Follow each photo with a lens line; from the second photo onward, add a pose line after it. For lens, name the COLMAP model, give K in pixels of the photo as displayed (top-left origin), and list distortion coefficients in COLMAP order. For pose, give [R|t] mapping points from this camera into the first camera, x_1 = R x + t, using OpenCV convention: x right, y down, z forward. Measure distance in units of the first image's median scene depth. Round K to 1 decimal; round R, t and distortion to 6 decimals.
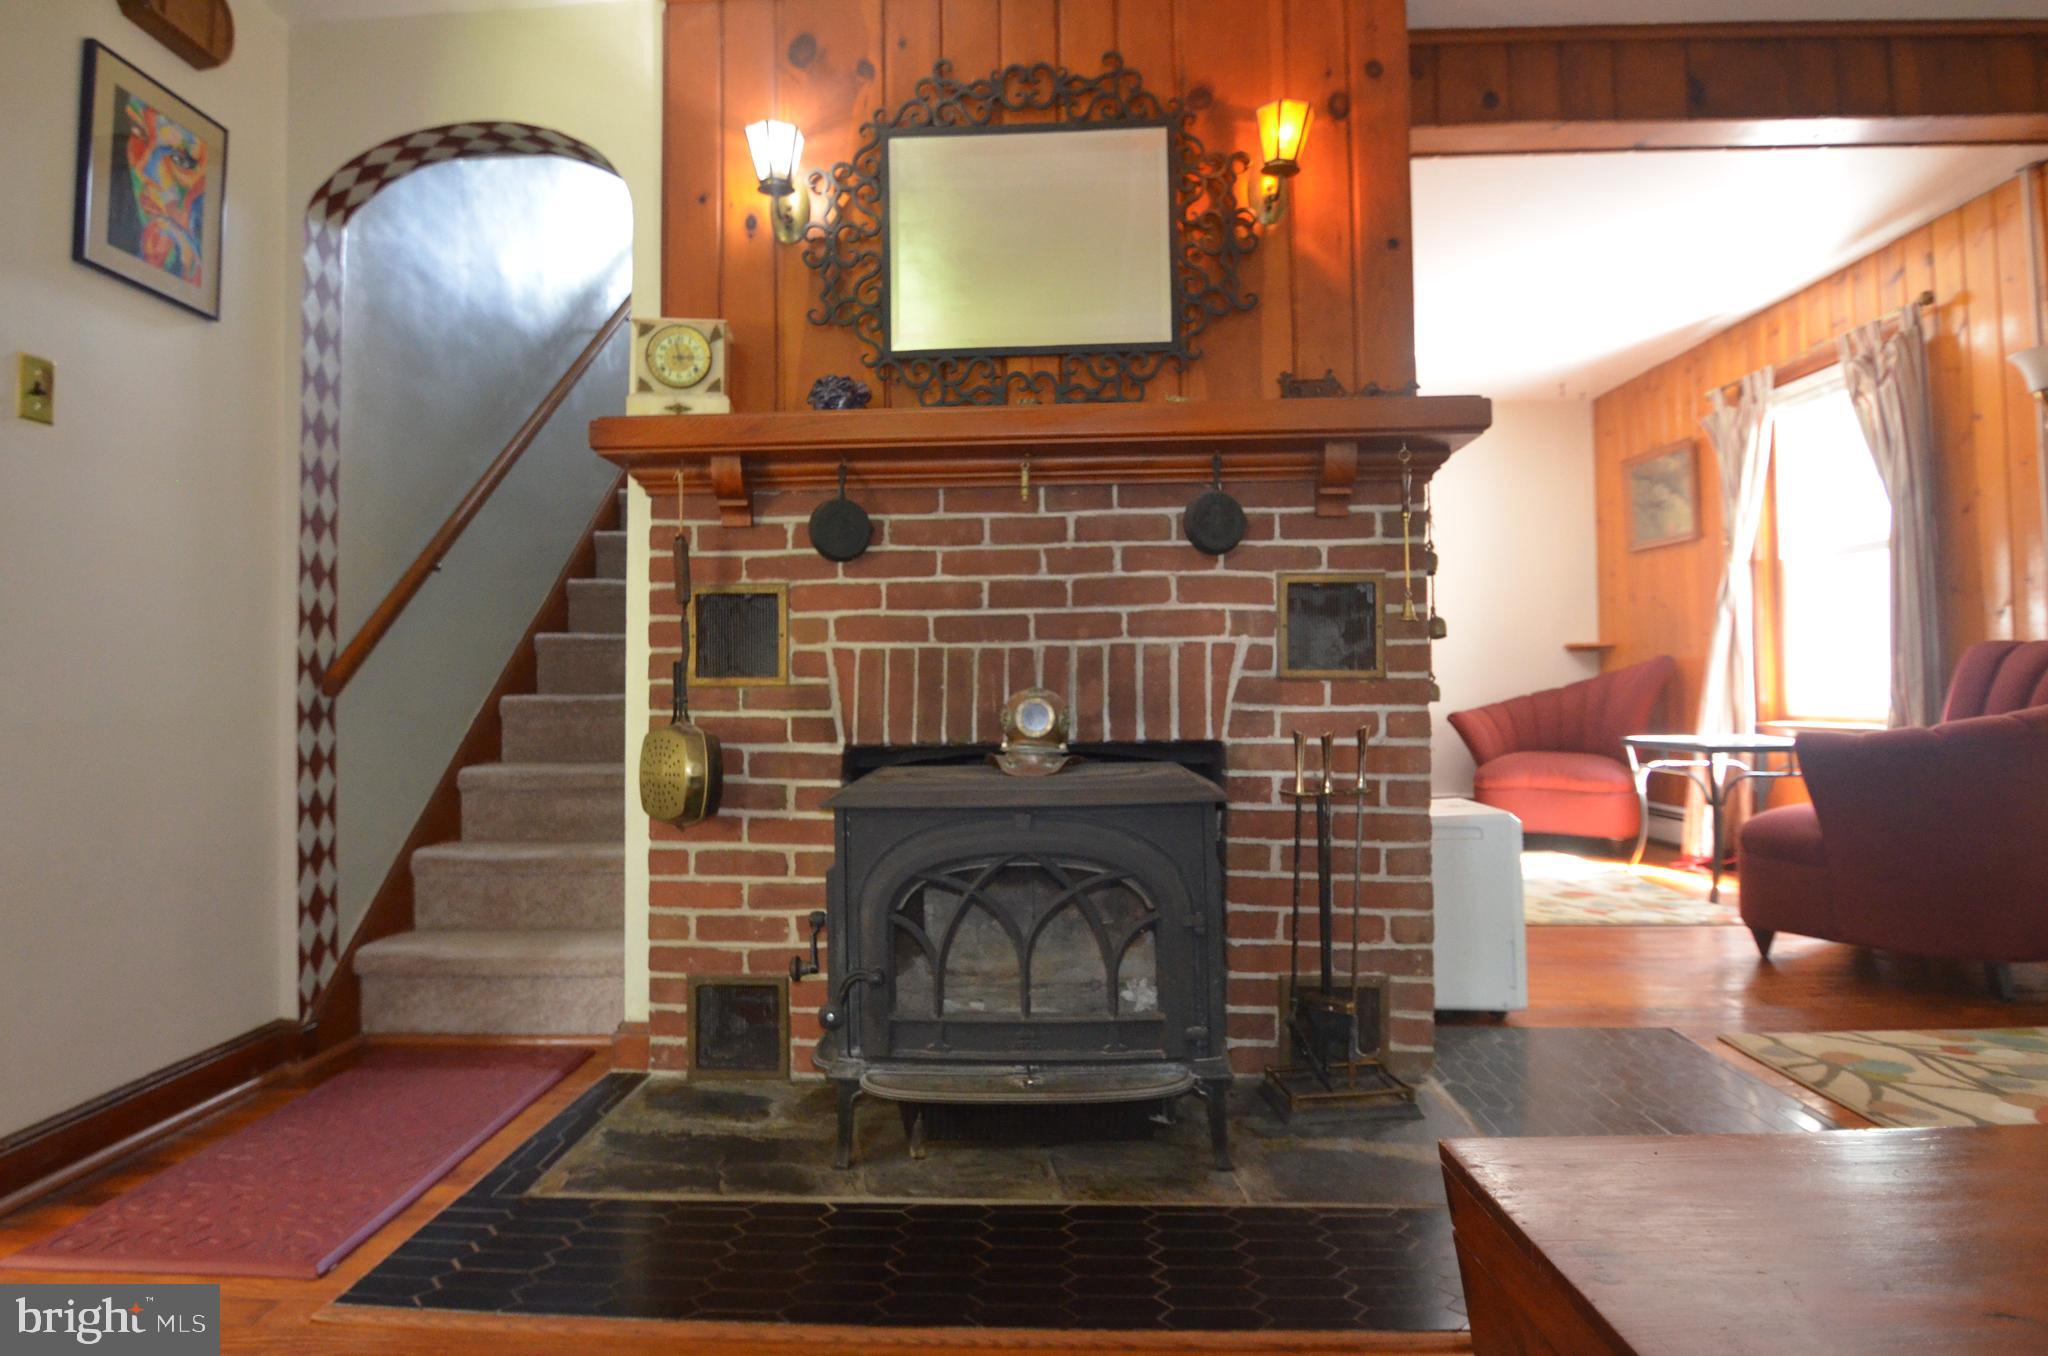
lens RADIAL K [[1082.1, 0, 1024.1], [0, 1082.1, 676.1], [0, 0, 1]] dist [-0.015596, -0.008553]
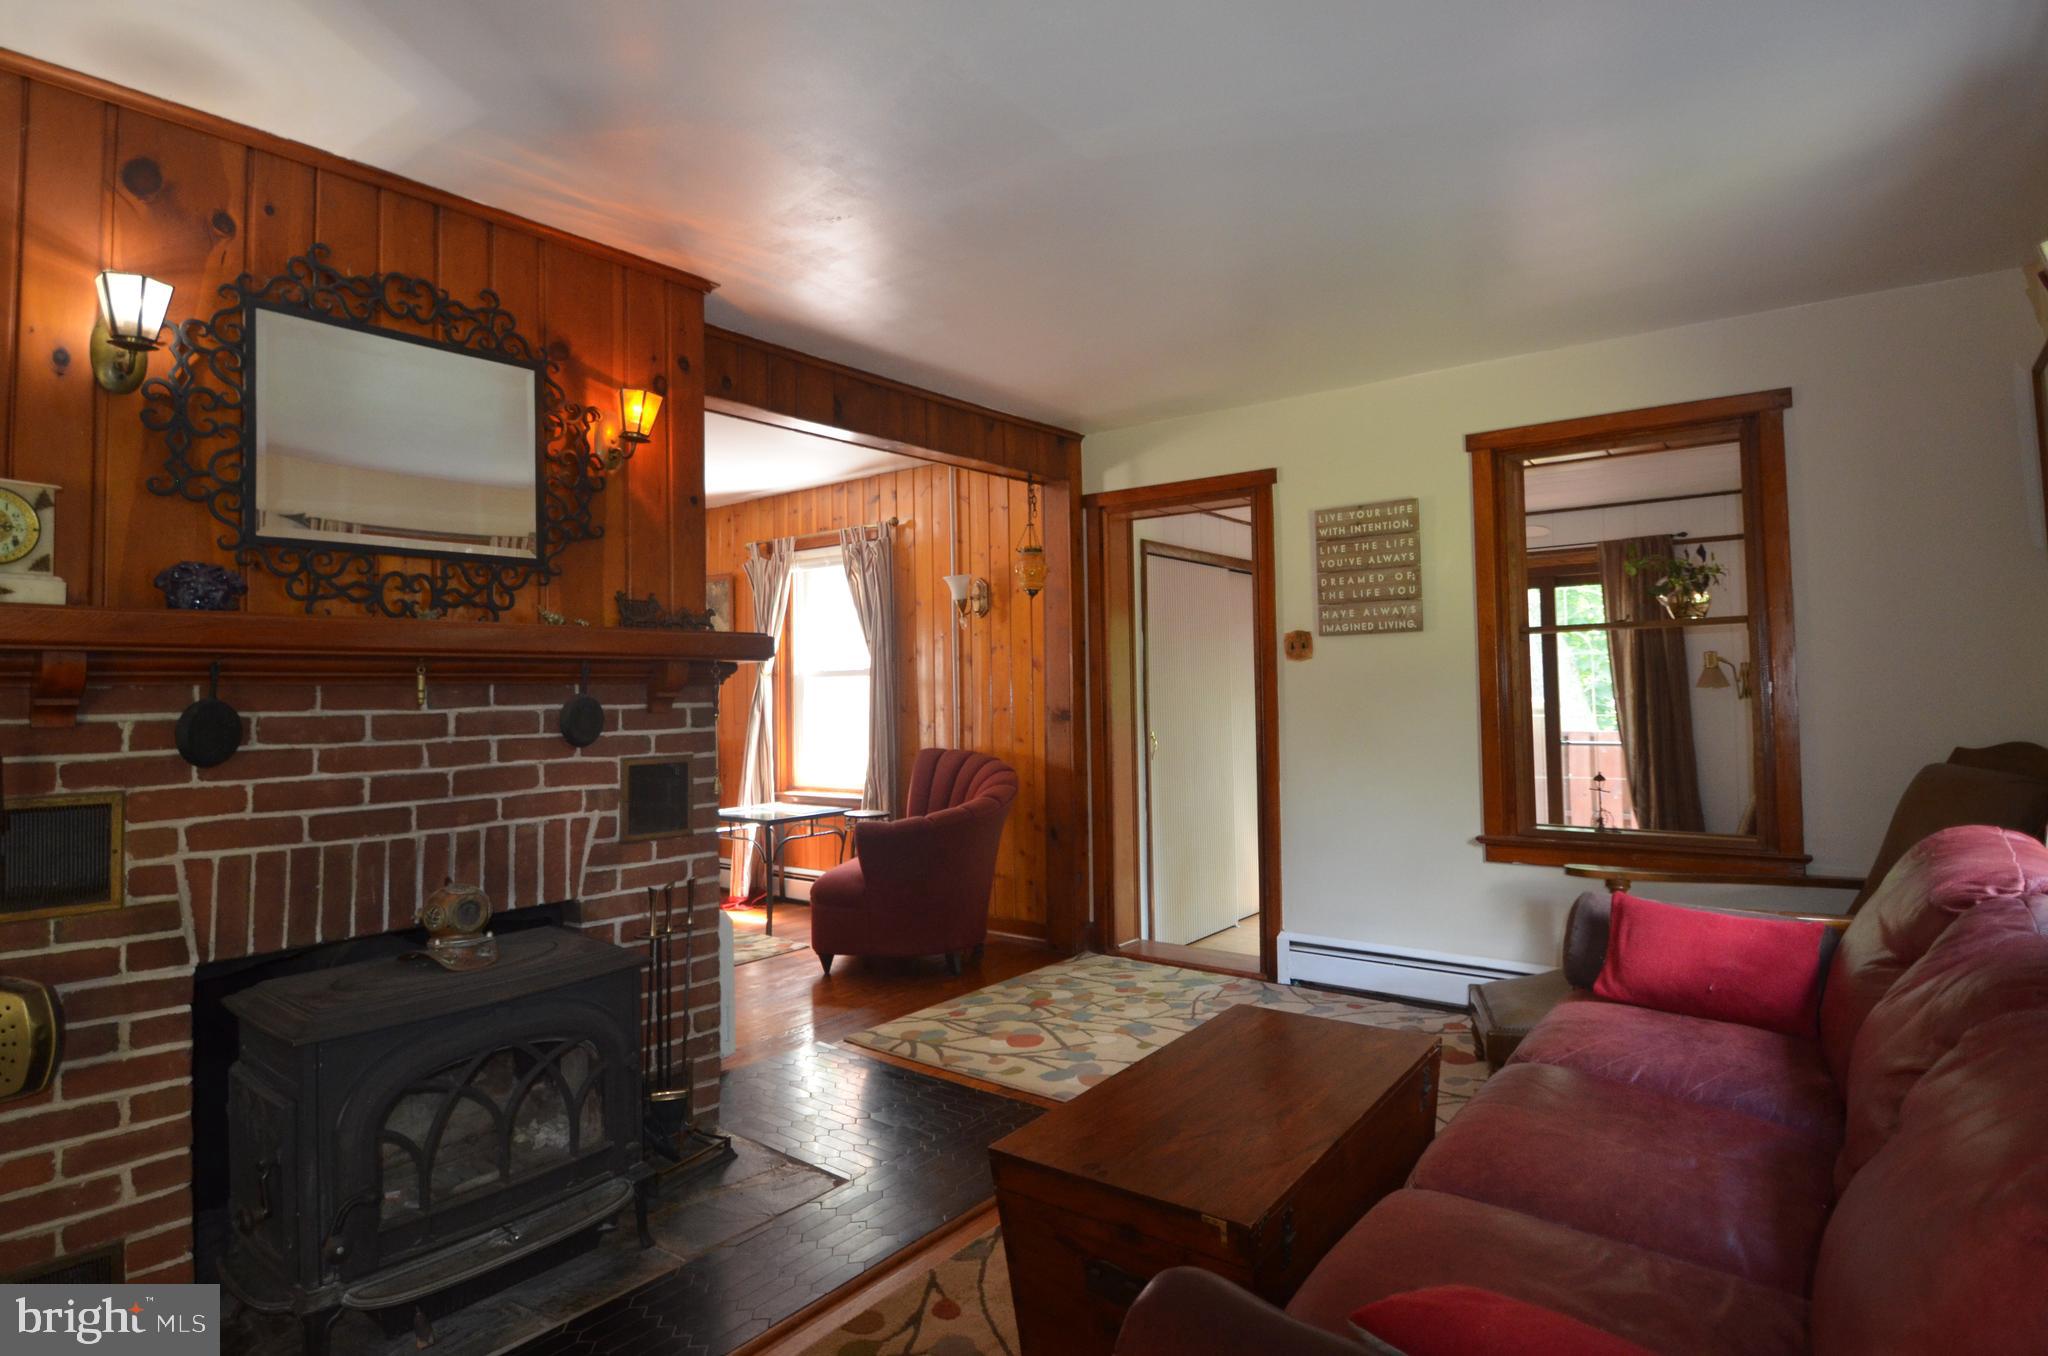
lens RADIAL K [[1082.1, 0, 1022.2], [0, 1082.1, 669.1], [0, 0, 1]] dist [-0.015596, -0.008553]
pose [[0.574149, 0.020419, 0.818496, -0.508825], [-0.009521, 0.999788, -0.018263, -0.175830], [-0.818696, 0.002692, 0.574221, -0.088542]]
